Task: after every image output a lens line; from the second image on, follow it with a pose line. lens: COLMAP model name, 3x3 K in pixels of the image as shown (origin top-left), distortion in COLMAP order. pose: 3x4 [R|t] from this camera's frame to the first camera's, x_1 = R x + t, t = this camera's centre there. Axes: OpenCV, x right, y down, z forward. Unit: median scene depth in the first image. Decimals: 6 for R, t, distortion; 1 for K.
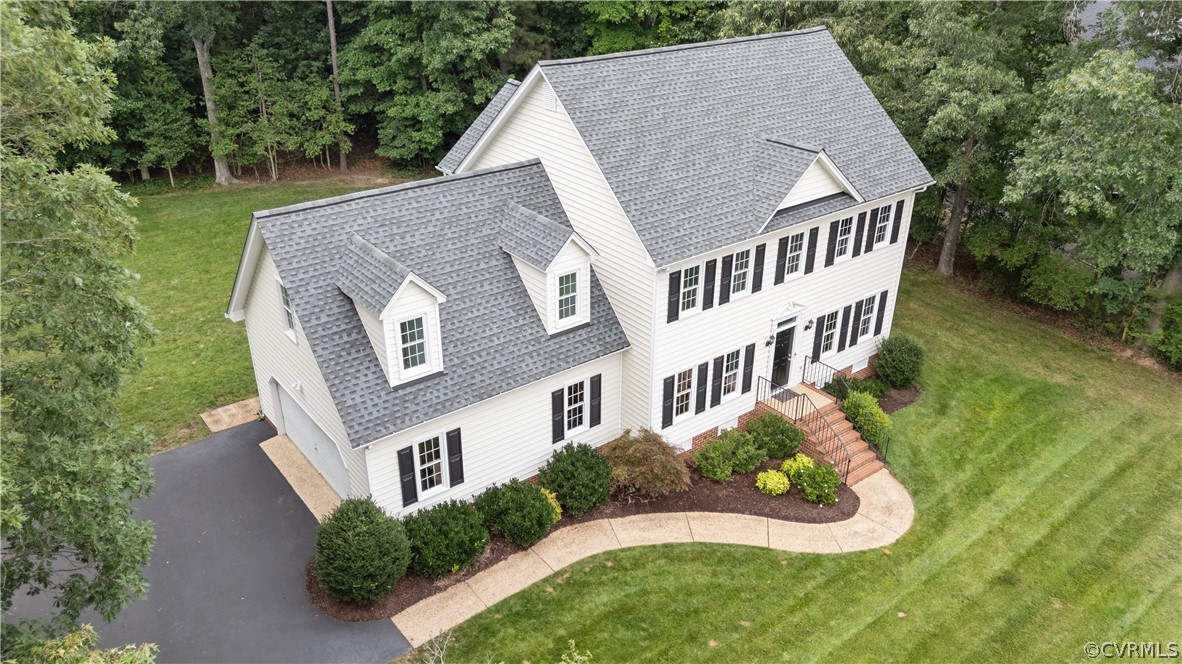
lens RADIAL K [[907.4, 0, 583.0], [0, 907.4, 332.0], [0, 0, 1]] dist [0.096421, -0.189074]
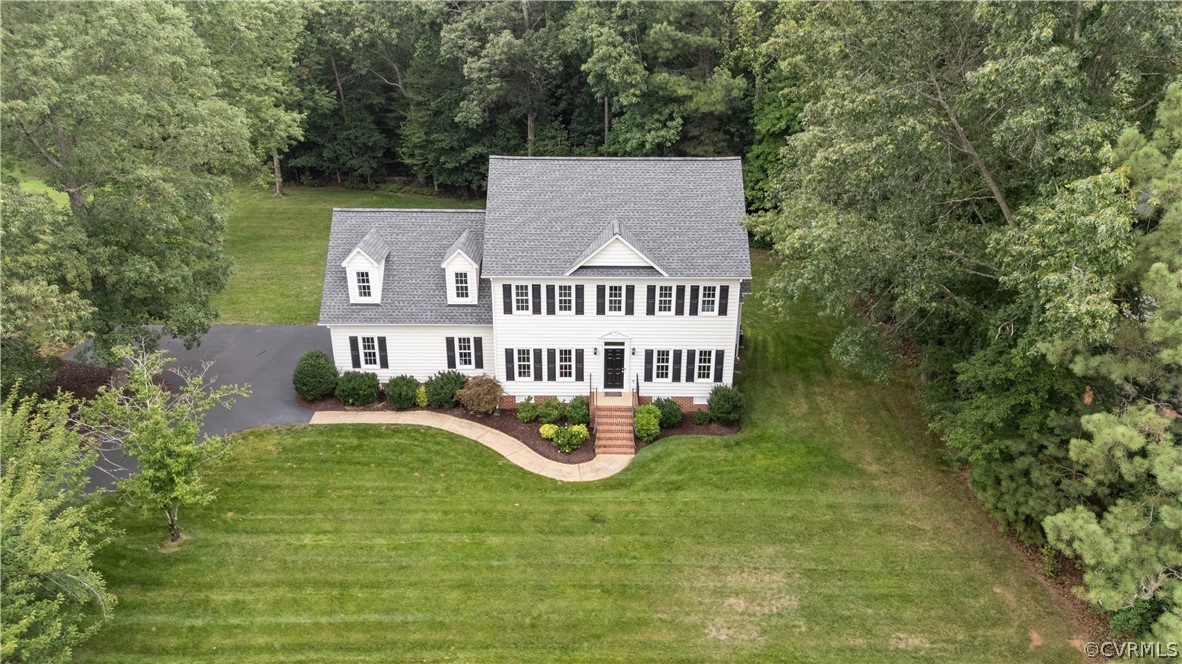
lens RADIAL K [[907.4, 0, 583.0], [0, 907.4, 332.0], [0, 0, 1]] dist [0.096421, -0.189074]
pose [[0.780951, 0.238219, -0.577380, 1.159317], [-0.276239, 0.960819, 0.022787, -0.055248], [0.560185, 0.141699, 0.816158, -0.286129]]
